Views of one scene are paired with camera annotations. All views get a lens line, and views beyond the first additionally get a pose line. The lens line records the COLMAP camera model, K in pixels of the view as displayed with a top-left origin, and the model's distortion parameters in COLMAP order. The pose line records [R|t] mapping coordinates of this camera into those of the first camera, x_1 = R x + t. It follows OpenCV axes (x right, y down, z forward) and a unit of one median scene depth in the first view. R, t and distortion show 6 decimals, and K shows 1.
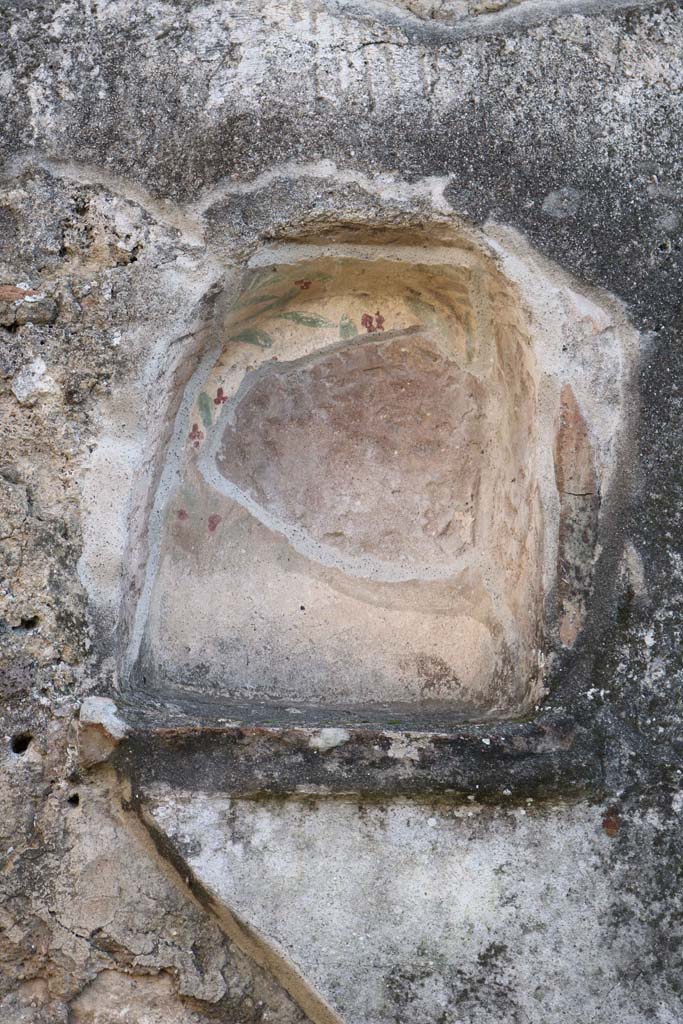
lens RADIAL K [[2804.5, 0, 341.7], [0, 2804.5, 510.8], [0, 0, 1]] dist [0.036262, 0.000000]
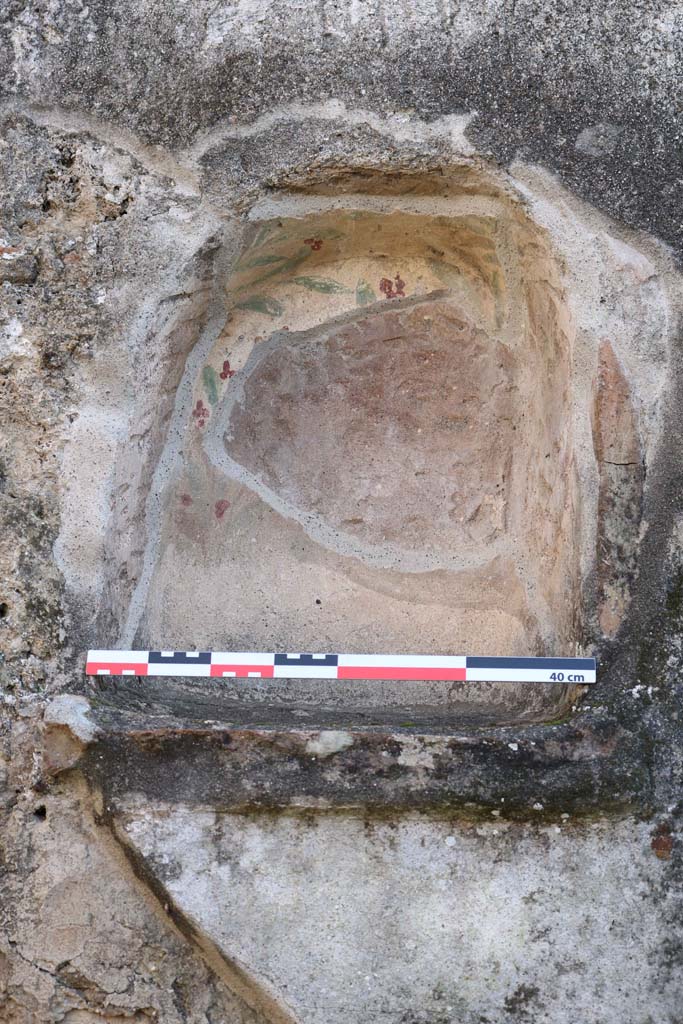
lens RADIAL K [[1836.0, 0, 340.1], [0, 1836.0, 515.6], [0, 0, 1]] dist [-0.037207, 0.000000]
pose [[0.997072, -0.006984, -0.076150, 0.040541], [0.002907, 0.998563, -0.053510, 0.040344], [0.076414, 0.053132, 0.995659, 0.422380]]
